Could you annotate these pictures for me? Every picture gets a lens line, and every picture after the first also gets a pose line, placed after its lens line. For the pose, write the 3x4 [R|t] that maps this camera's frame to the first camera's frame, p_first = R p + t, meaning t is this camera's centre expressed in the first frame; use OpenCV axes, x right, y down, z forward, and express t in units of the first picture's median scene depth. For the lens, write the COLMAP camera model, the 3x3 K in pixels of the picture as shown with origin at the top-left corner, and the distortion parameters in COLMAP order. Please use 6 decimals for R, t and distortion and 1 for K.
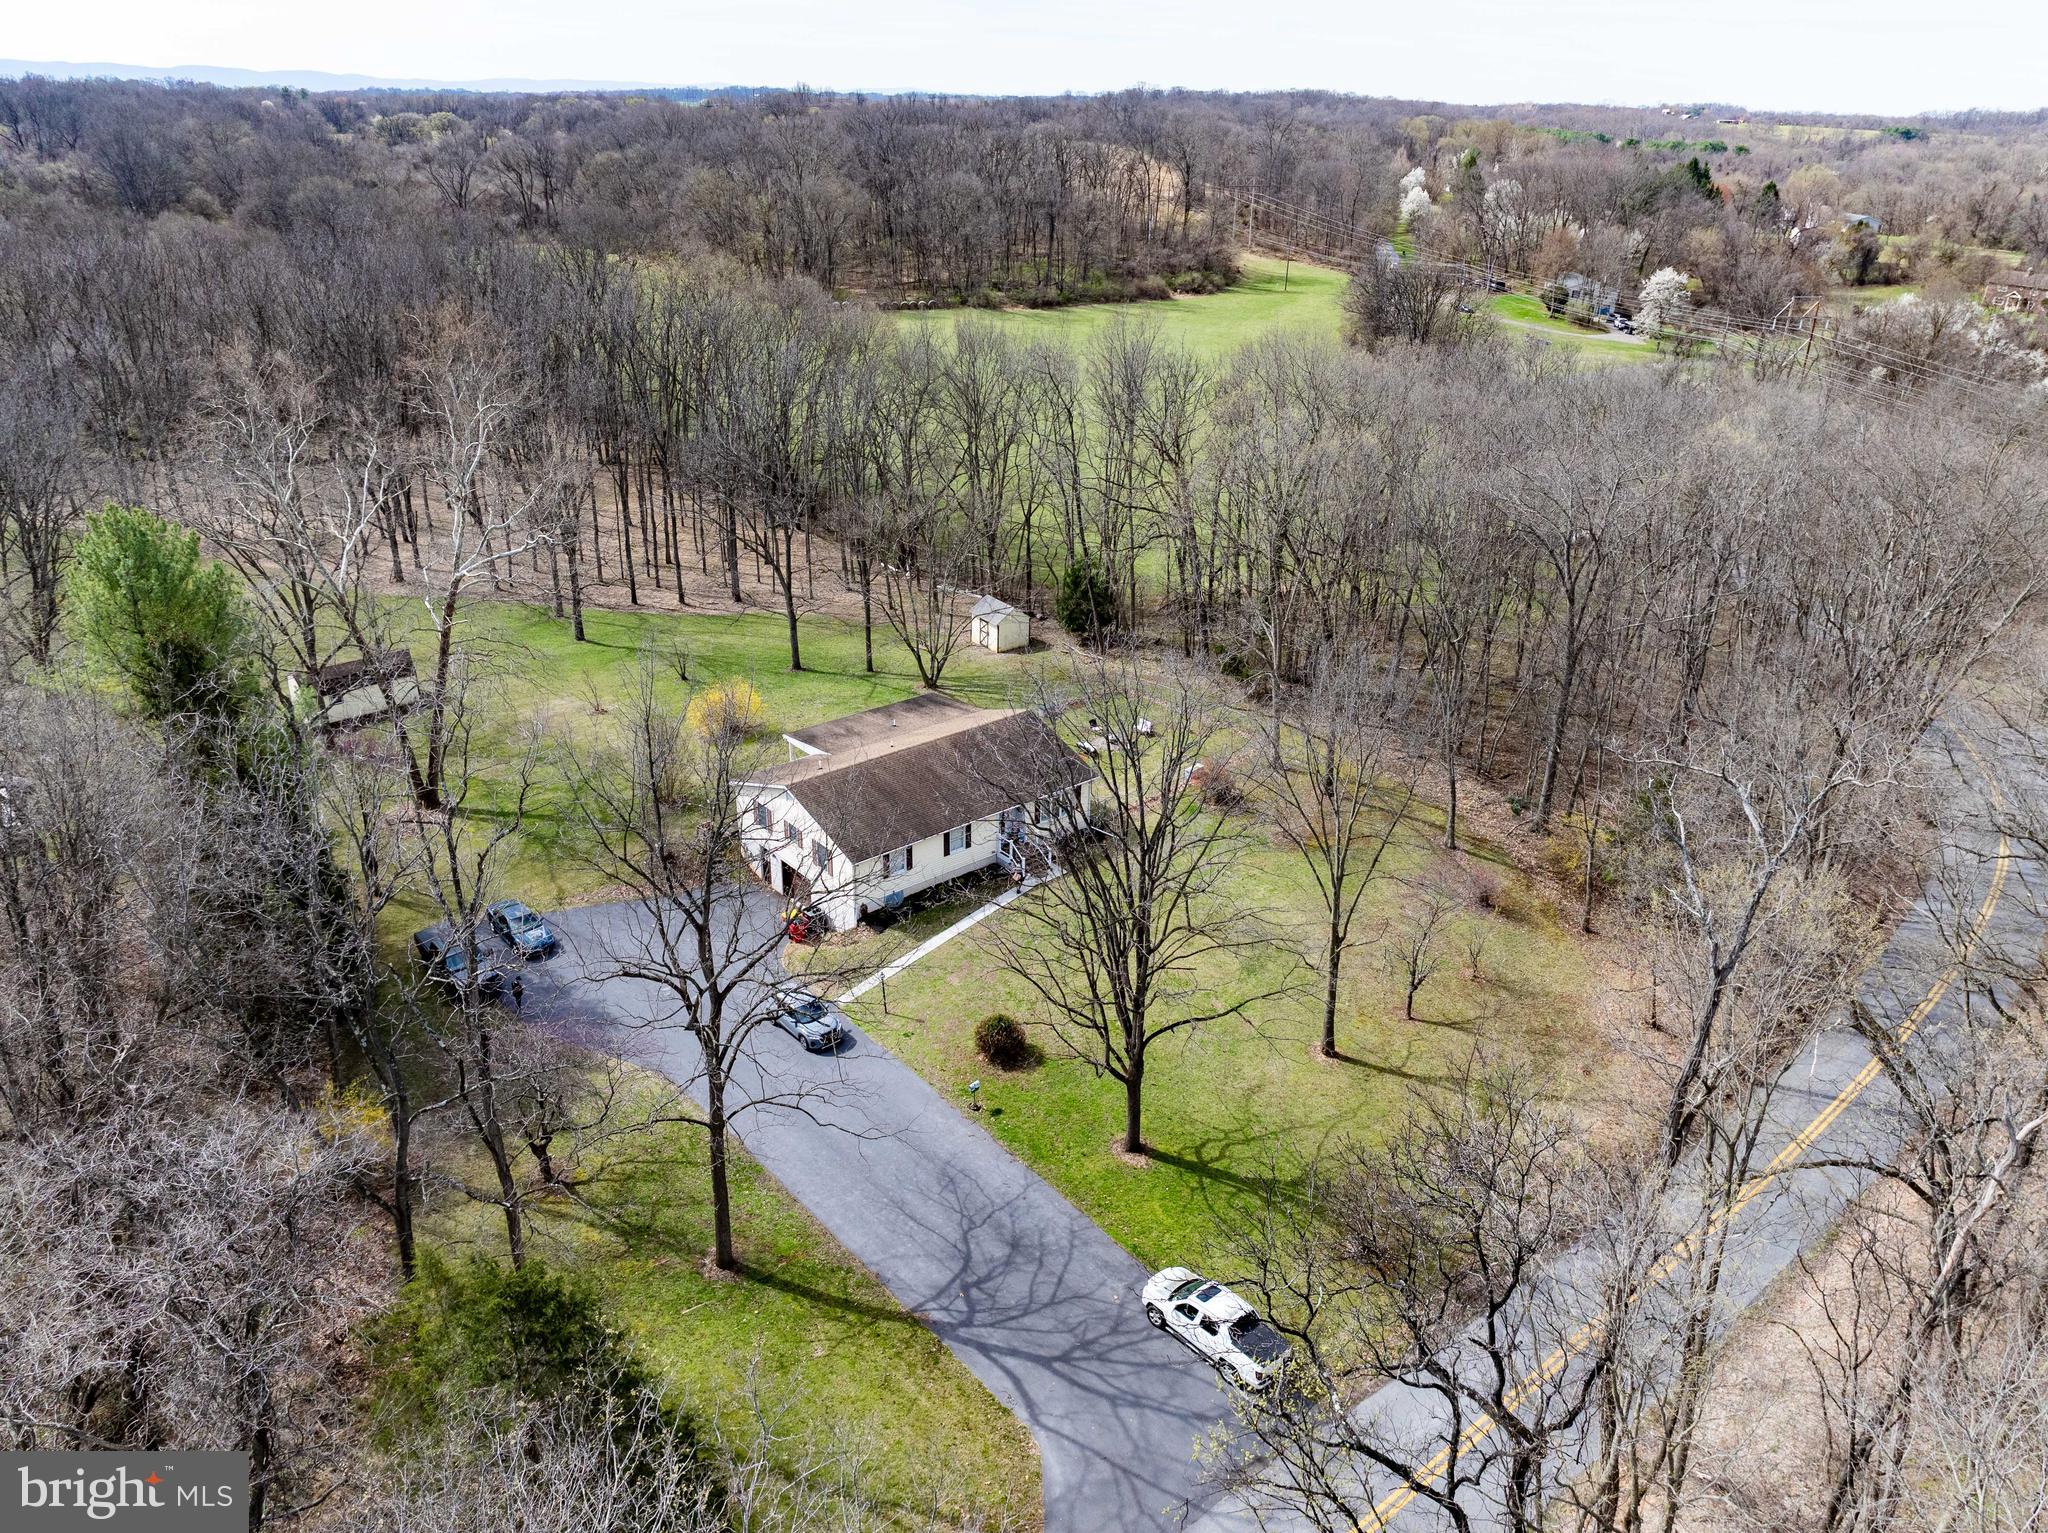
lens RADIAL K [[1441.7, 0, 1024.0], [0, 1441.7, 766.5], [0, 0, 1]] dist [-0.009862, -0.027559]
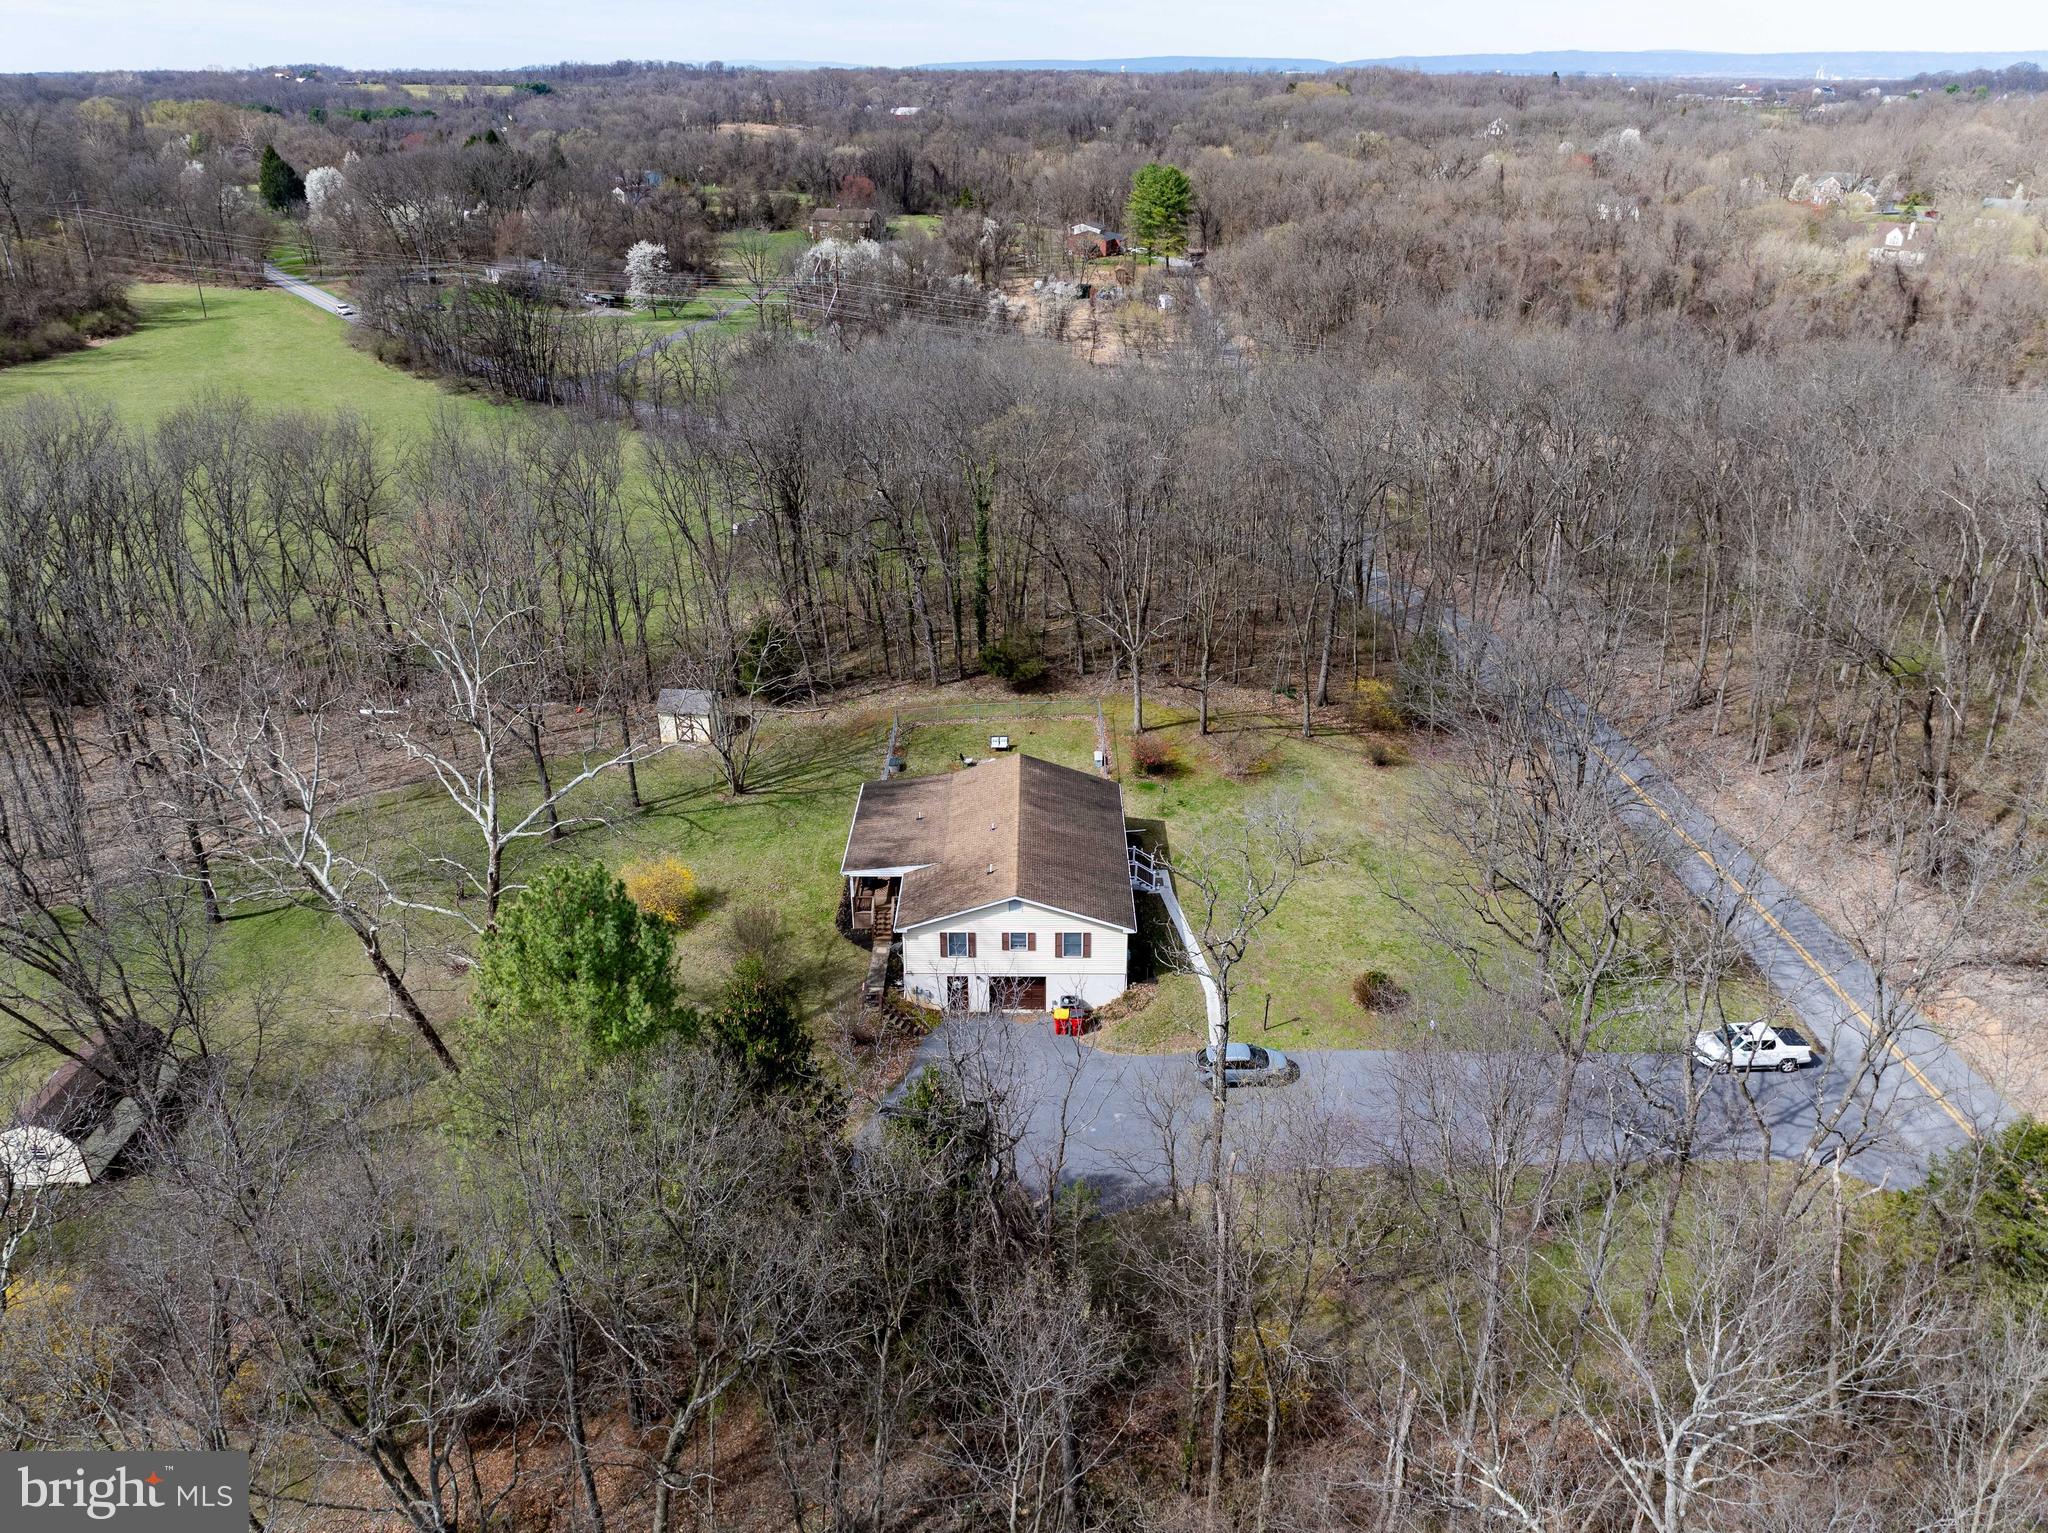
lens RADIAL K [[1441.7, 0, 1024.0], [0, 1441.7, 766.5], [0, 0, 1]] dist [-0.009862, -0.027559]
pose [[0.653716, -0.351230, 0.670293, -0.769800], [0.334735, 0.928607, 0.160128, -0.217491], [-0.678680, 0.119693, 0.724615, 0.281845]]
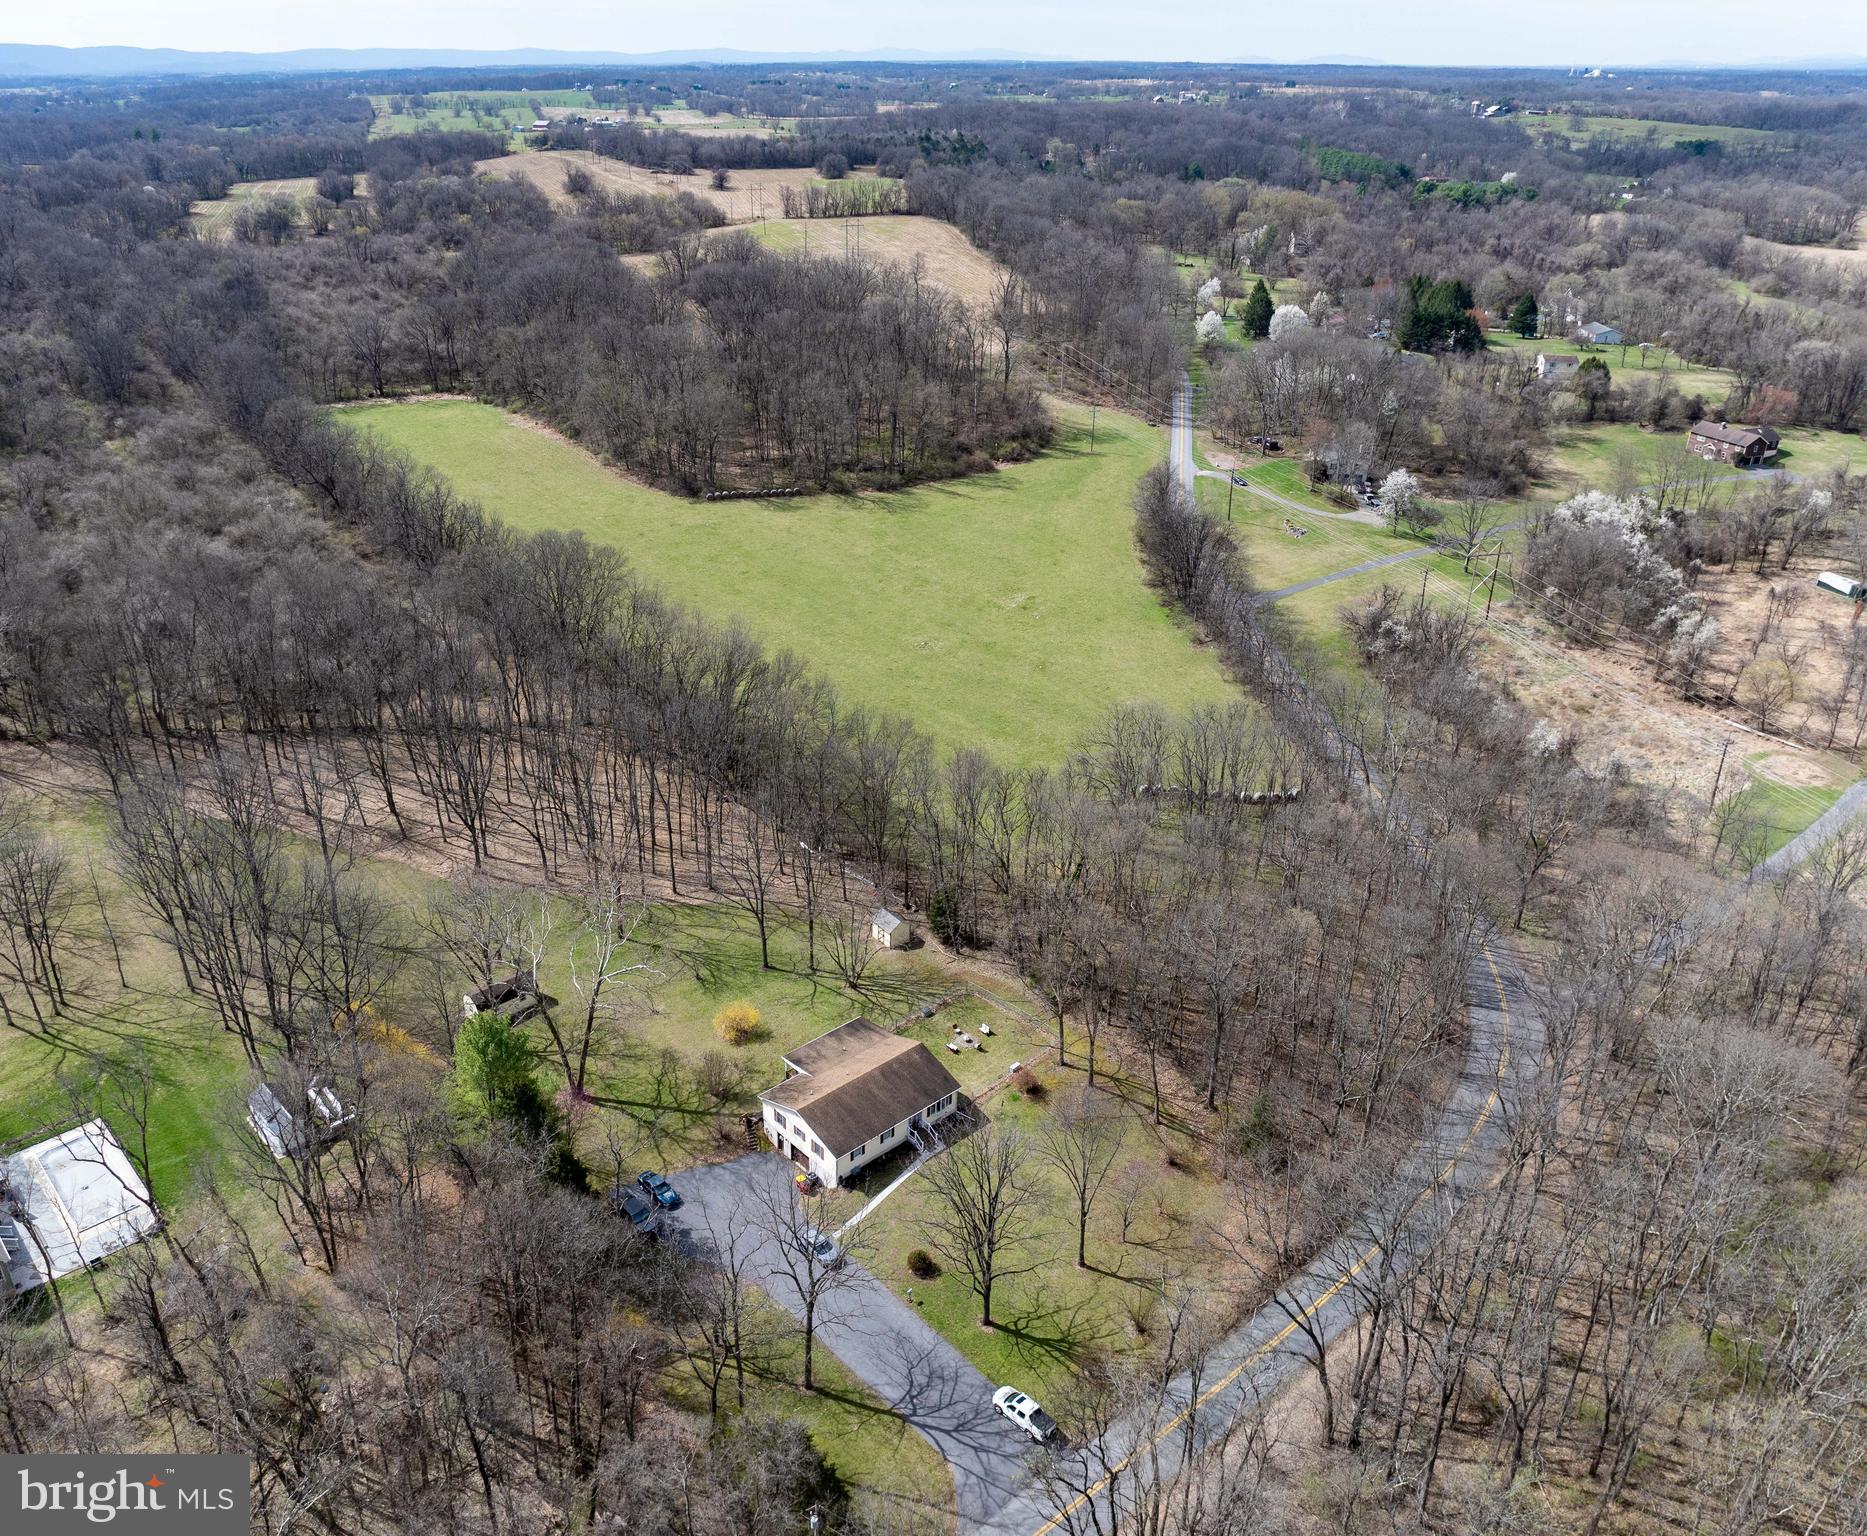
lens RADIAL K [[1445.9, 0, 841.3], [0, 1445.9, 766.3], [0, 0, 1]] dist [-0.006289, -0.042875]
pose [[0.999782, -0.018997, -0.008611, -0.080804], [0.019205, 0.999511, 0.024682, -0.474482], [0.008138, -0.024842, 0.999658, -0.860961]]
